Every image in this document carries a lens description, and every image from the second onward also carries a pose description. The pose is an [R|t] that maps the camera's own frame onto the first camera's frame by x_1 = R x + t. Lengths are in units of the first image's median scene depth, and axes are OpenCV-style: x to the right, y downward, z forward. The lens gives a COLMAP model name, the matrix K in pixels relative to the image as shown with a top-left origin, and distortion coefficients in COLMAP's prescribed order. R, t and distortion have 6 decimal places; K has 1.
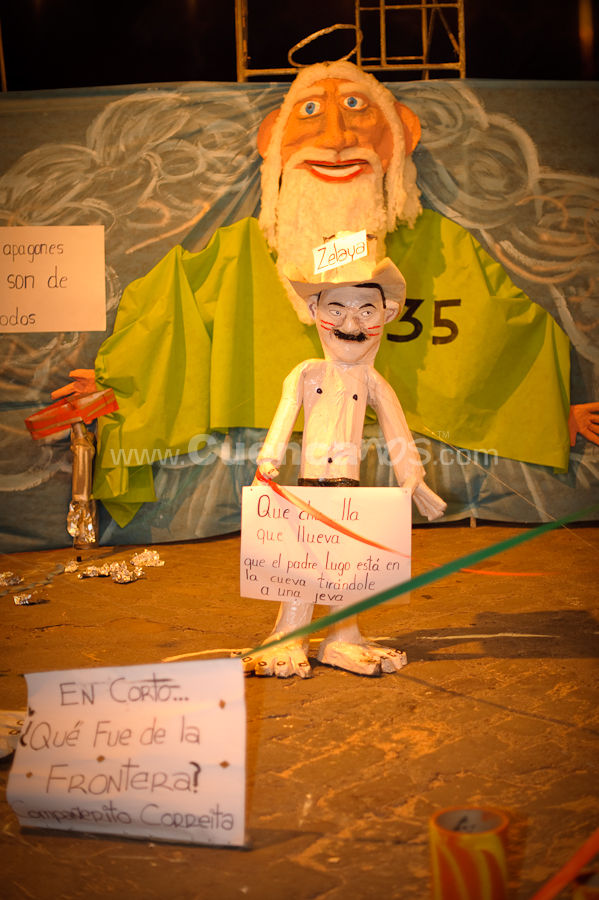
lens RADIAL K [[1273.9, 0, 299.5], [0, 1273.9, 450.0], [0, 0, 1]] dist [-0.150488, 0.042589]
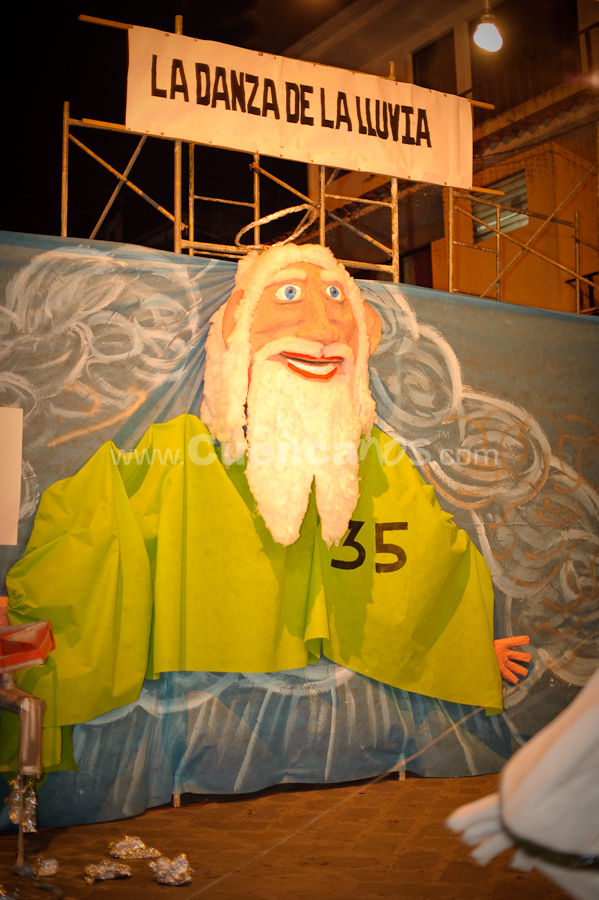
lens RADIAL K [[1273.9, 0, 299.5], [0, 1273.9, 450.0], [0, 0, 1]] dist [-0.150488, 0.042589]
pose [[0.872618, 0.066491, 0.483856, -0.377952], [0.028677, 0.982005, -0.186664, -0.003635], [-0.487561, 0.176762, 0.855008, 0.260085]]
